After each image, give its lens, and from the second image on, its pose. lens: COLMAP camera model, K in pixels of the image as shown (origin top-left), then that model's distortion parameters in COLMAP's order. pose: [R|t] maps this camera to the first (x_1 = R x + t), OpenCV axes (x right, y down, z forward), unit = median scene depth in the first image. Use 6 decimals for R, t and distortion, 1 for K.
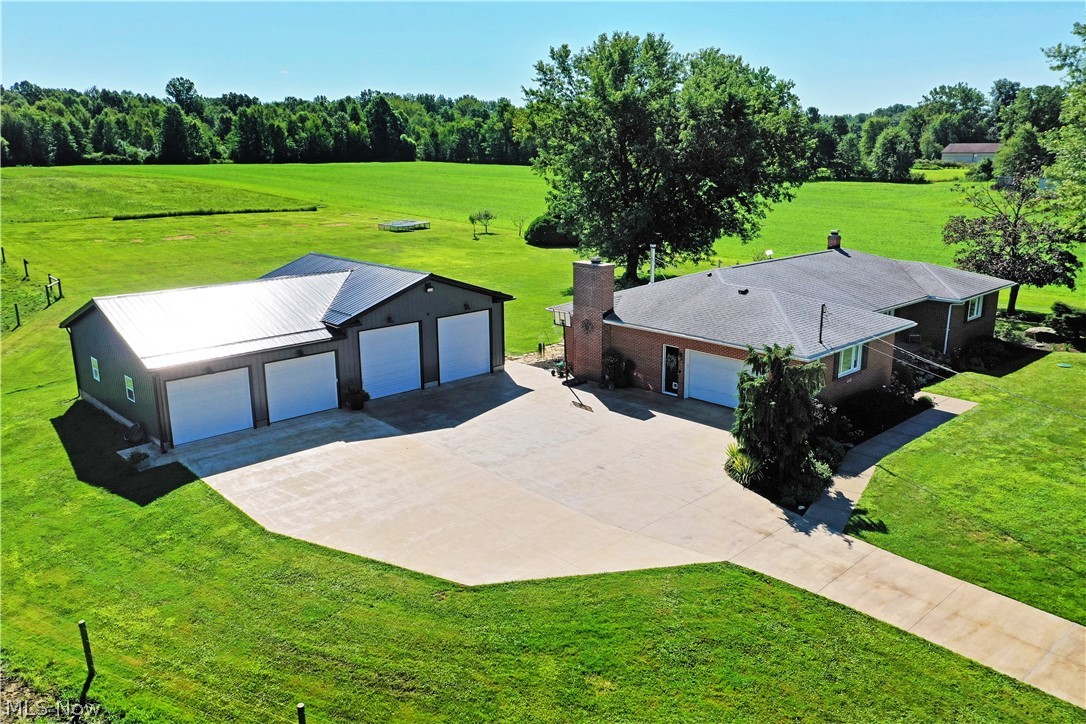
lens RADIAL K [[859.7, 0, 543.0], [0, 859.7, 362.0], [0, 0, 1]] dist [0.017216, 0.000420]
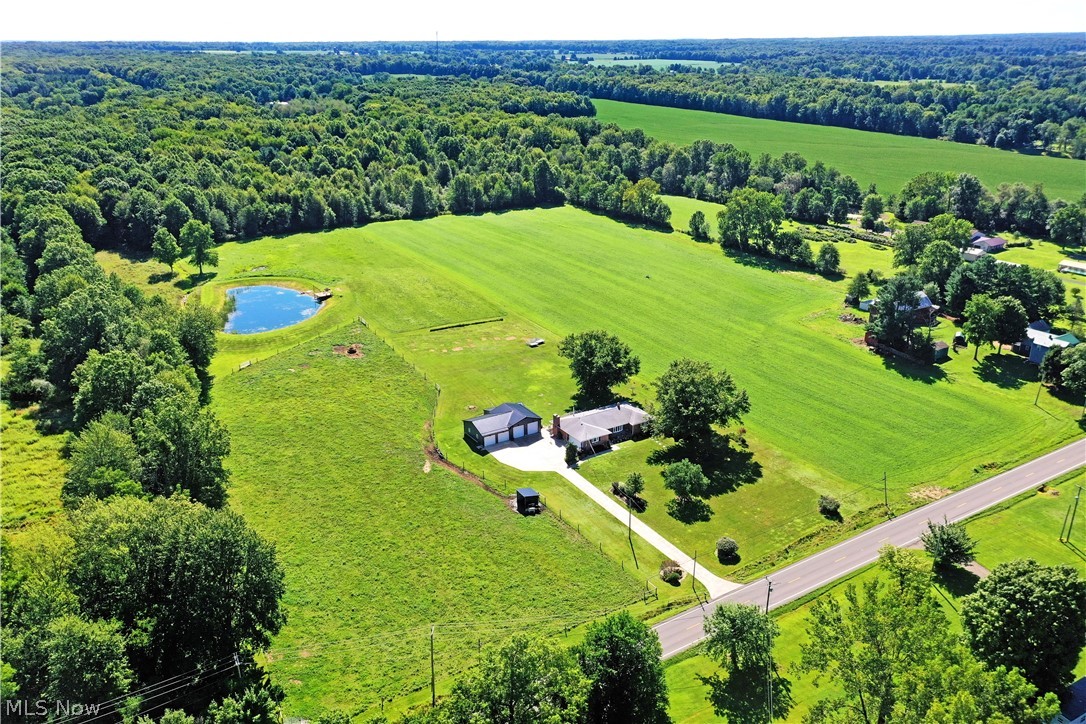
lens RADIAL K [[832.9, 0, 543.0], [0, 832.9, 362.0], [0, 0, 1]] dist [0.004046, 0.000127]
pose [[0.980643, 0.066914, -0.184013, 0.155438], [-0.047446, 0.992992, 0.108238, -0.171794], [0.189967, -0.097413, 0.976946, -0.693674]]
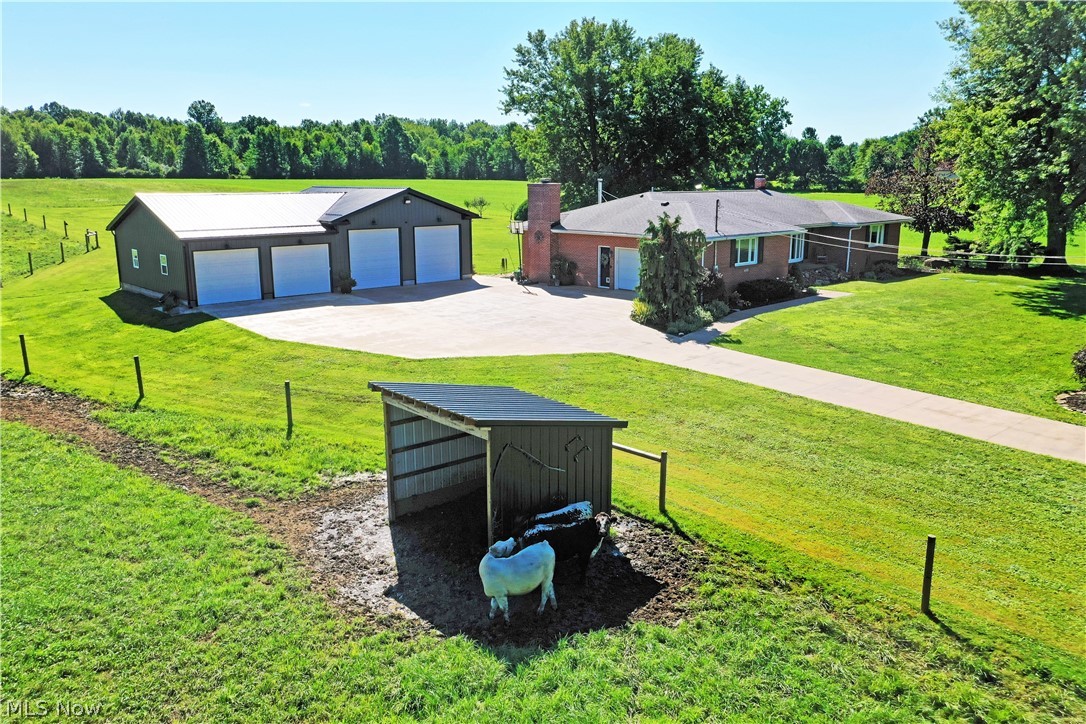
lens RADIAL K [[859.7, 0, 543.0], [0, 859.7, 362.0], [0, 0, 1]] dist [0.017216, 0.000420]
pose [[0.999870, 0.007063, -0.014511, 0.013180], [-0.007560, 0.999375, -0.034522, 0.030490], [0.014258, 0.034627, 0.999299, -0.034617]]
